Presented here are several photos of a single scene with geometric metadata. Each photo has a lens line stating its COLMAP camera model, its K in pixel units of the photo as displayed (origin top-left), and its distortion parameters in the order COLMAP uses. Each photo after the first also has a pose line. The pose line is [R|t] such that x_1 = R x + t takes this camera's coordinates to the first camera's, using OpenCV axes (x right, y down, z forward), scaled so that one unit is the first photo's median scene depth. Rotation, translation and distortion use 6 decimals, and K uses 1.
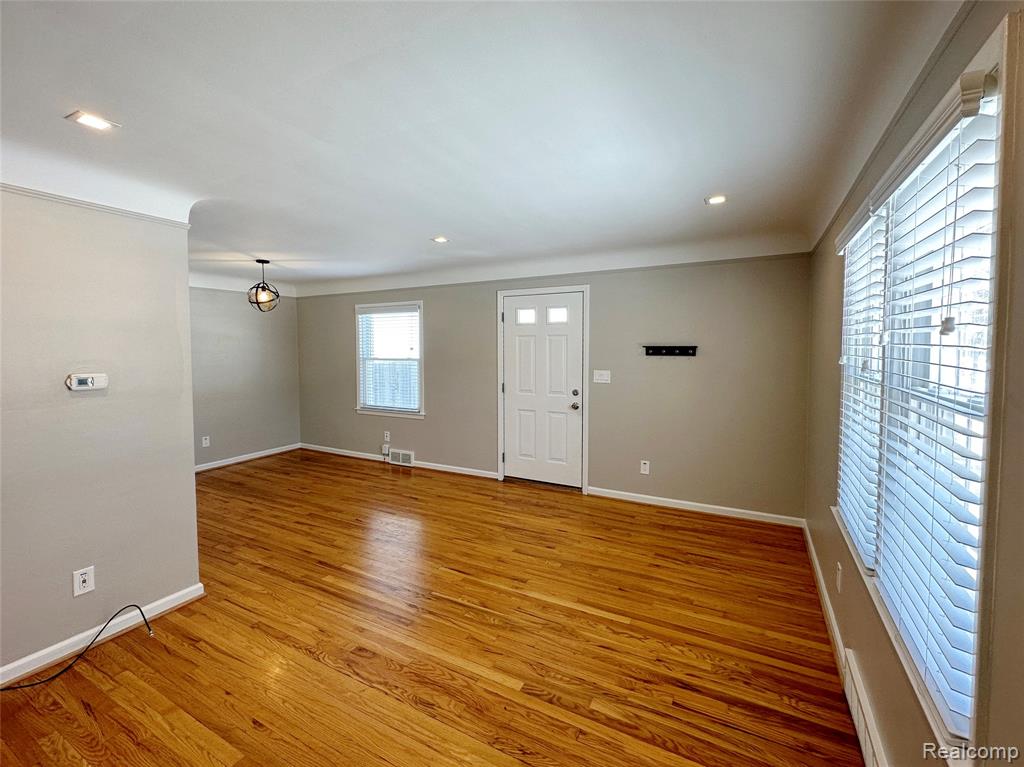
lens RADIAL K [[424.3, 0, 532.3], [0, 424.3, 371.4], [0, 0, 1]] dist [-0.001052, 0.000045]
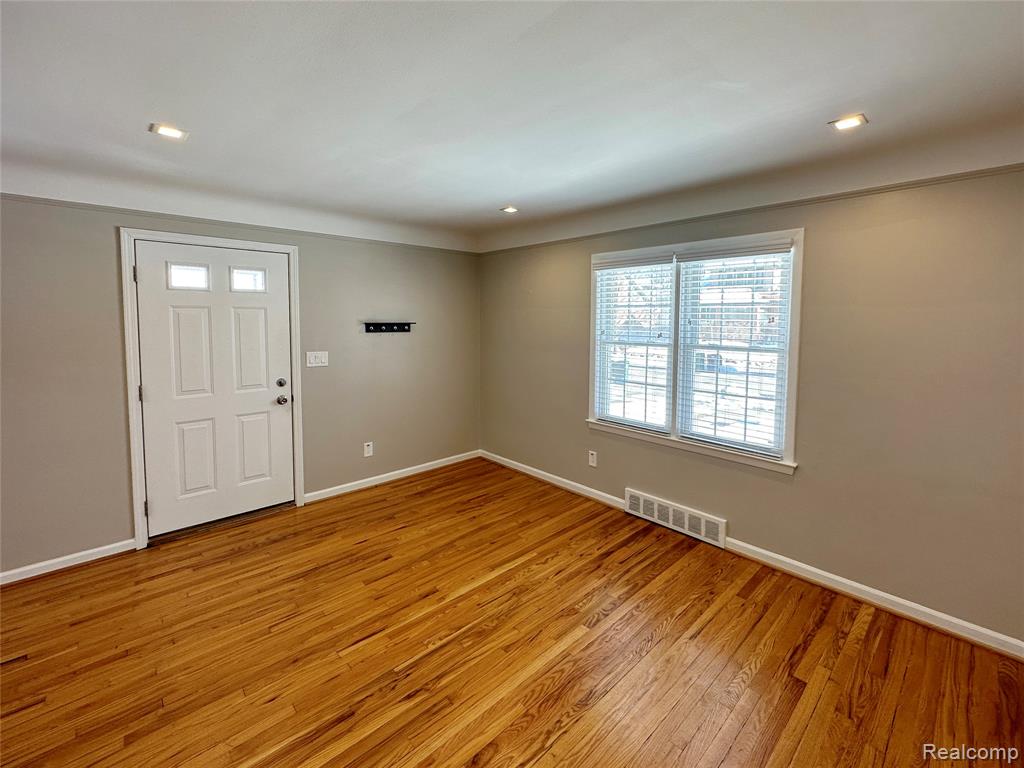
lens RADIAL K [[433.0, 0, 512.3], [0, 433.0, 350.8], [0, 0, 1]] dist [0.000066, 0.000015]
pose [[0.358684, -0.066472, 0.931089, -0.651131], [0.050272, 0.997389, 0.051840, -0.037950], [-0.932104, 0.028214, 0.361089, 0.429012]]
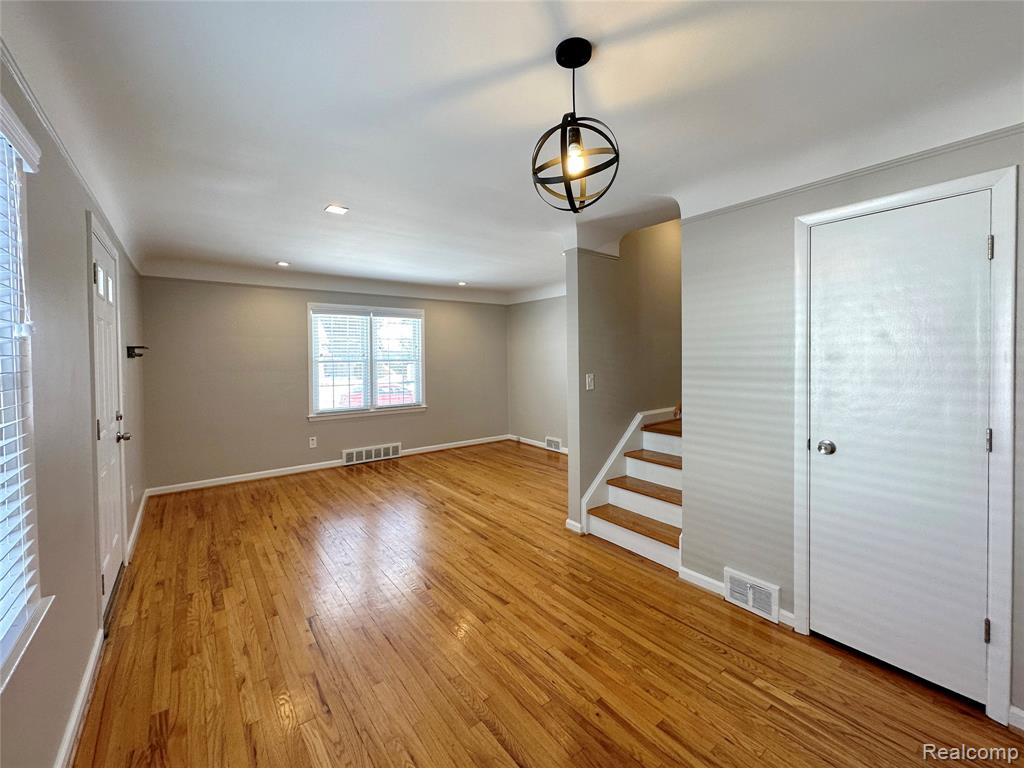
lens RADIAL K [[441.3, 0, 515.5], [0, 441.3, 383.0], [0, 0, 1]] dist [-0.000694, -0.000131]
pose [[-0.886774, -0.014343, 0.461981, -0.994595], [0.041132, 0.993104, 0.109786, -0.063620], [-0.460370, 0.116358, -0.880068, 1.755380]]
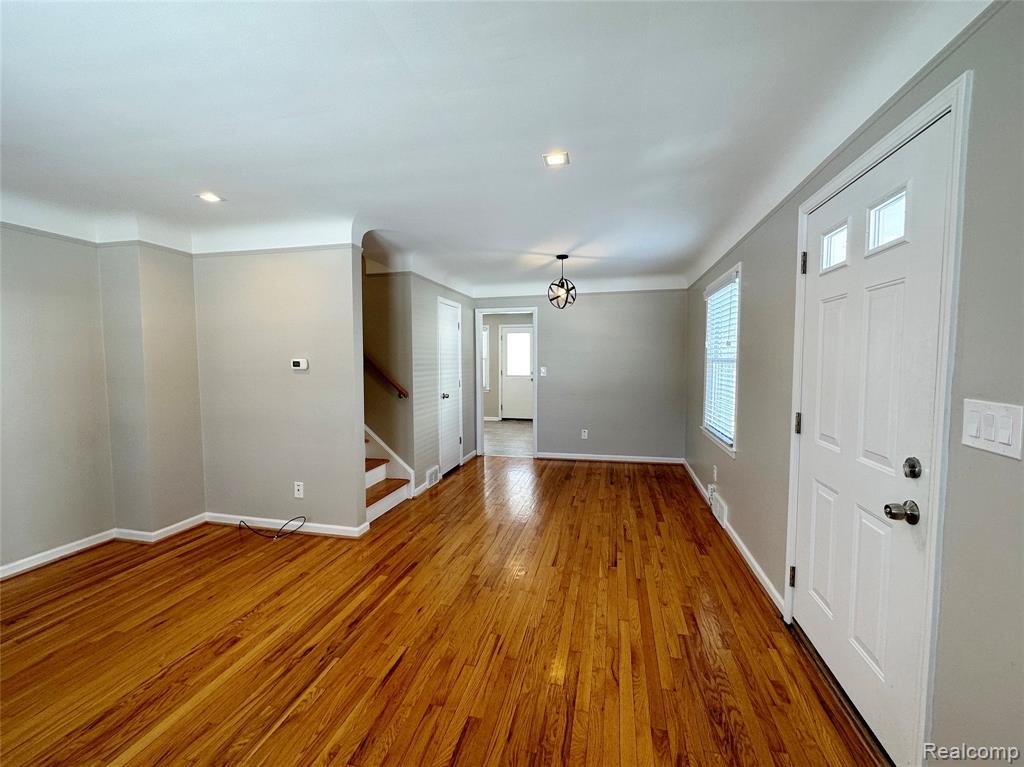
lens RADIAL K [[441.3, 0, 515.5], [0, 441.3, 382.5], [0, 0, 1]] dist [-0.000694, -0.000131]
pose [[0.236452, 0.055150, -0.970077, 0.455104], [-0.052763, 0.997644, 0.043857, -0.012317], [0.970210, 0.040814, 0.238805, 0.881991]]
